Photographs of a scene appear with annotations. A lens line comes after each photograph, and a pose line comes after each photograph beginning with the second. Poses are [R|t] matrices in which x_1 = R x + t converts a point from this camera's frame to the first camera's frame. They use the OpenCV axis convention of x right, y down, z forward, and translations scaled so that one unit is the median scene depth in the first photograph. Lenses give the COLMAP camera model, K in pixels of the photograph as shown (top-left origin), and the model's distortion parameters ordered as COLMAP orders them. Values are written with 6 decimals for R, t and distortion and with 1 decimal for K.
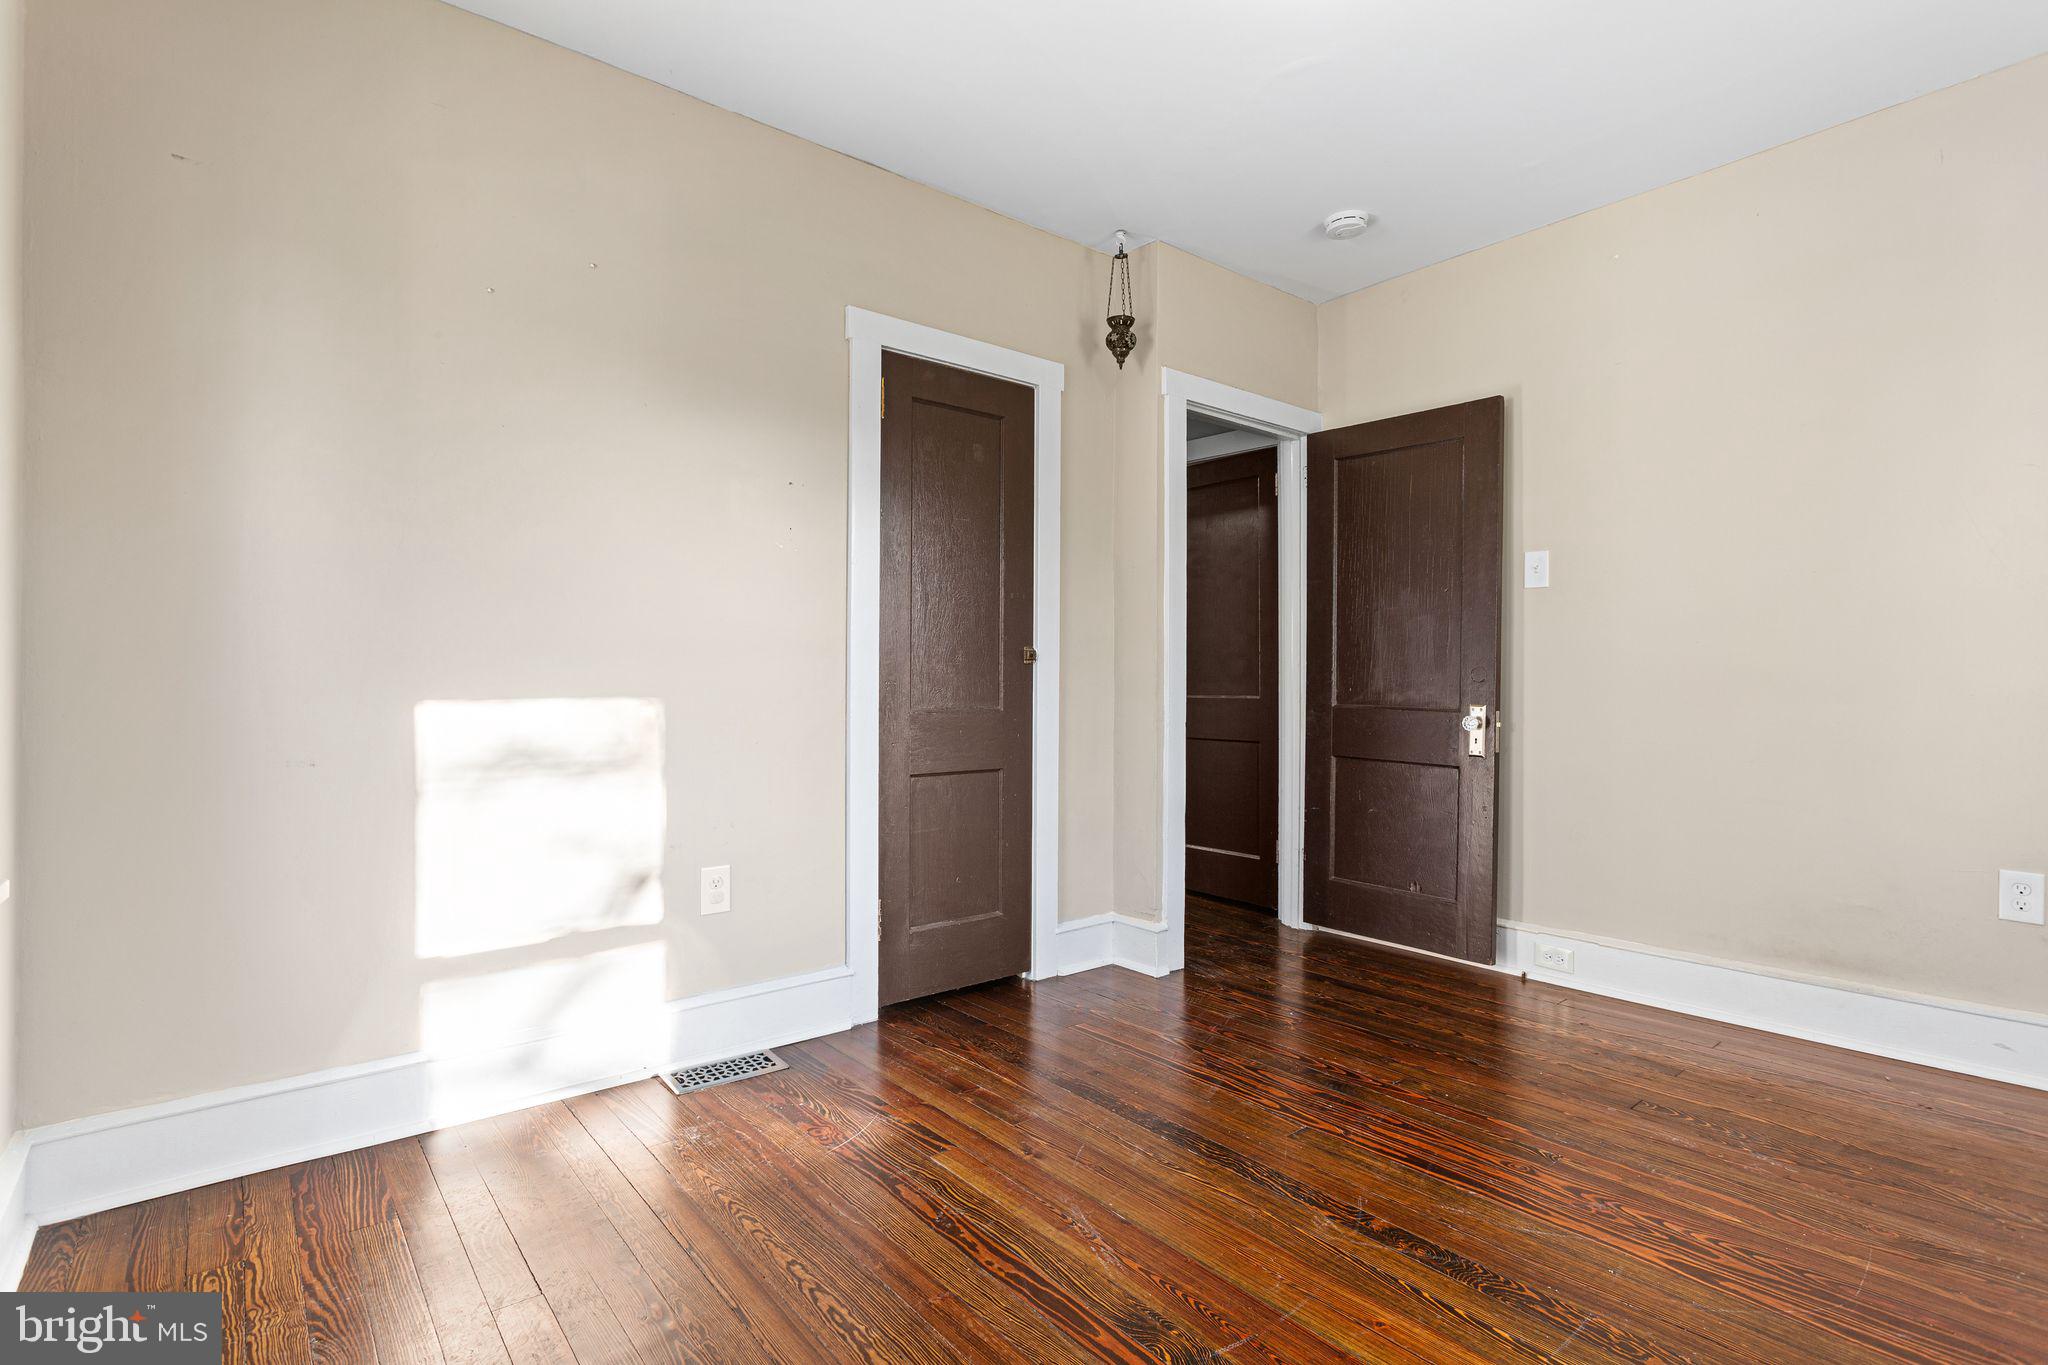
lens RADIAL K [[984.0, 0, 1029.3], [0, 984.0, 676.3], [0, 0, 1]] dist [-0.000402, 0.000429]
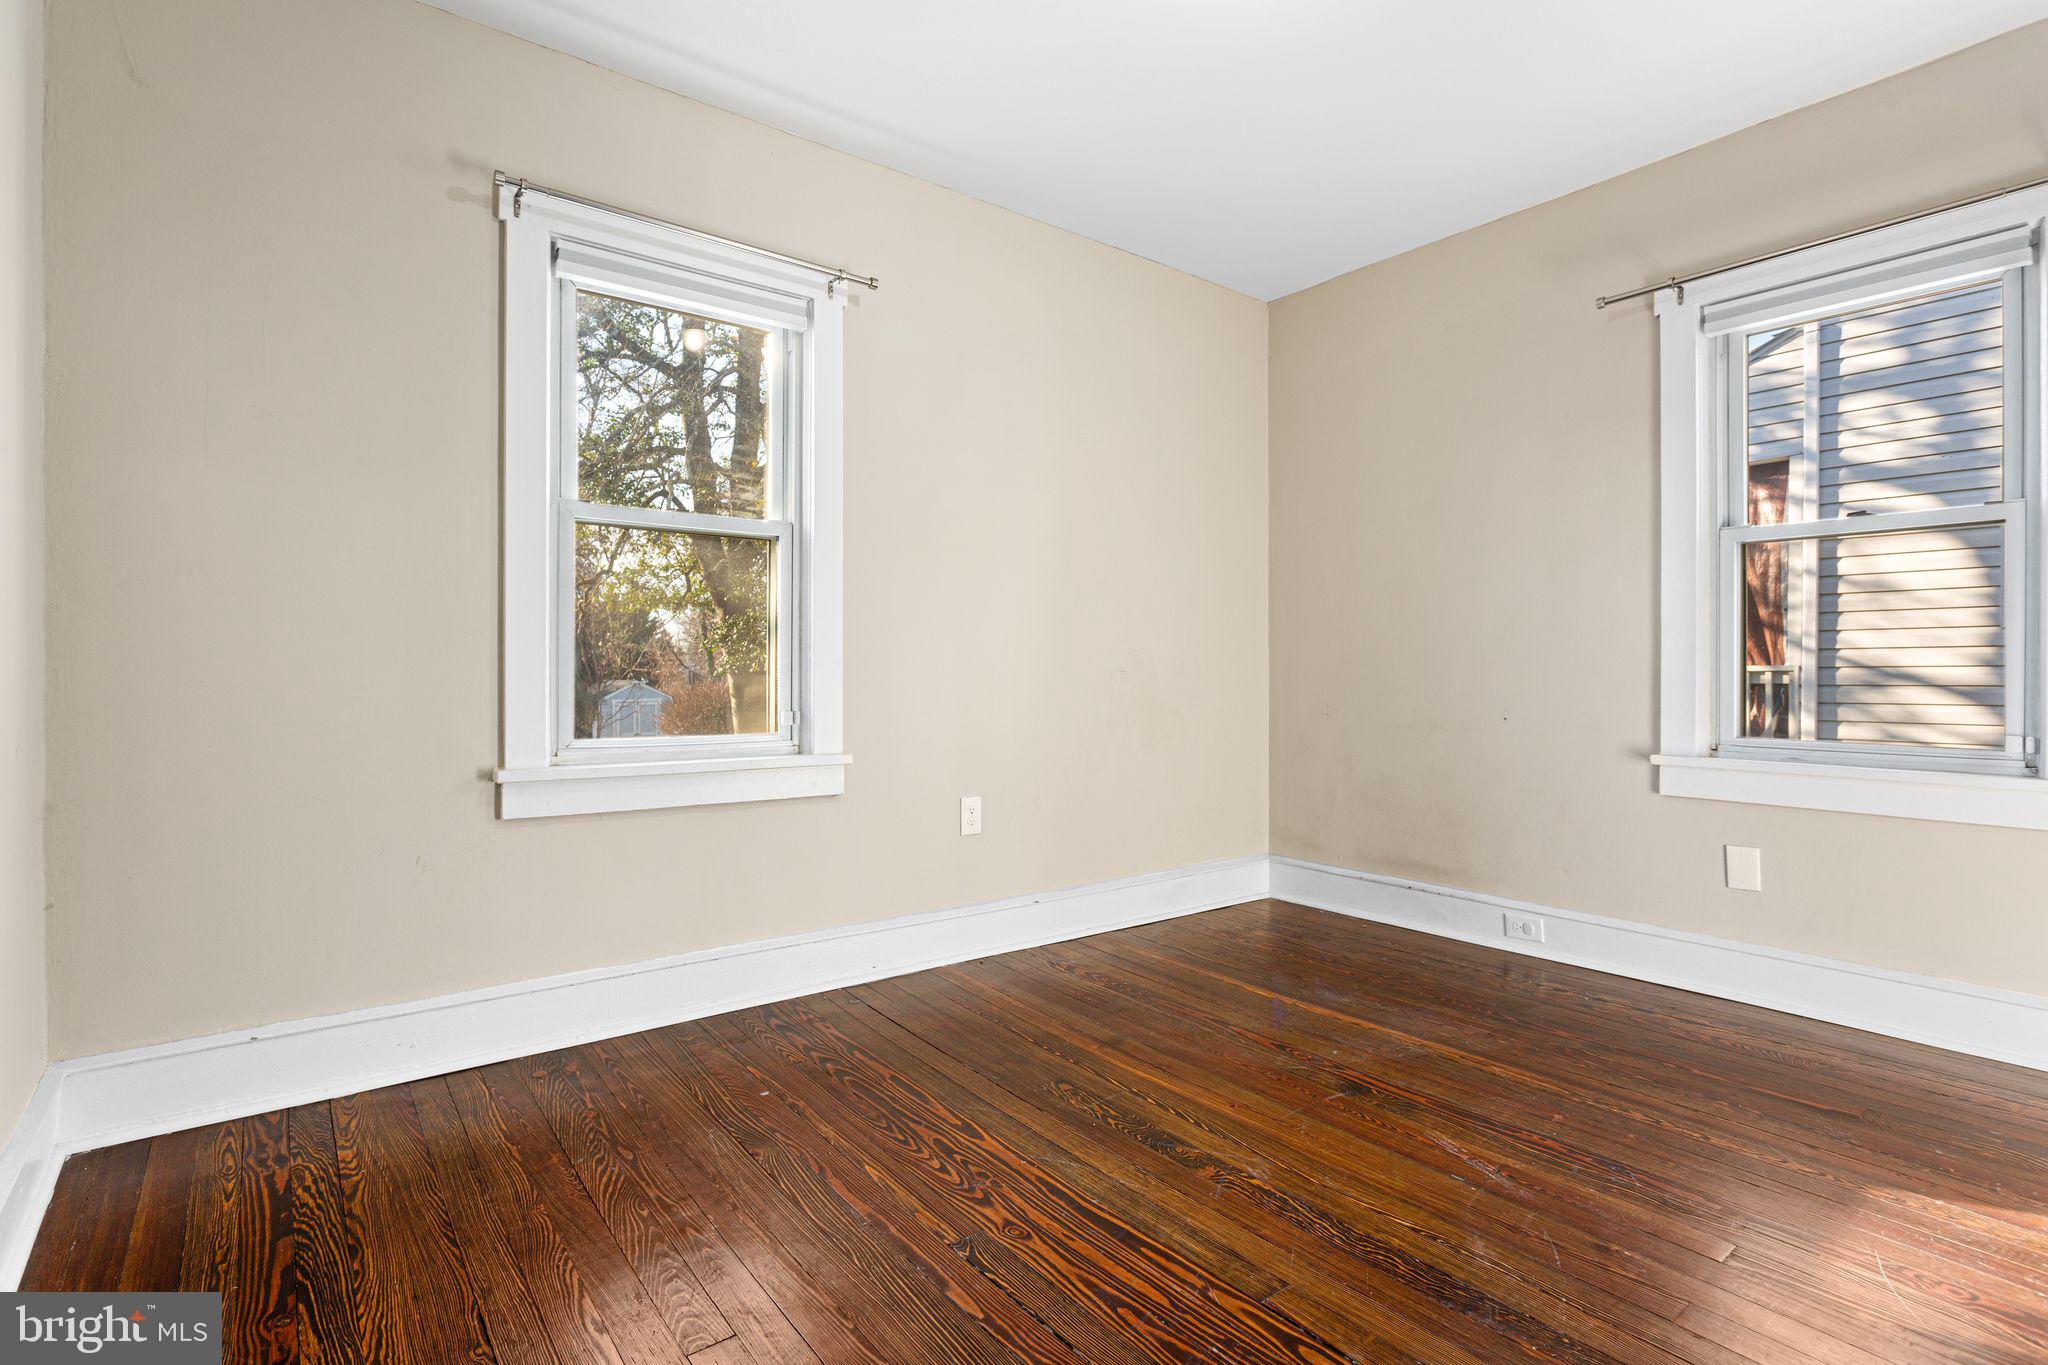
lens RADIAL K [[984.0, 0, 1029.3], [0, 984.0, 676.3], [0, 0, 1]] dist [-0.000402, 0.000429]
pose [[-0.999582, 0.001629, 0.028851, 0.506602], [0.001635, 0.999999, 0.000167, 0.021545], [-0.028850, 0.000214, -0.999584, 2.030100]]
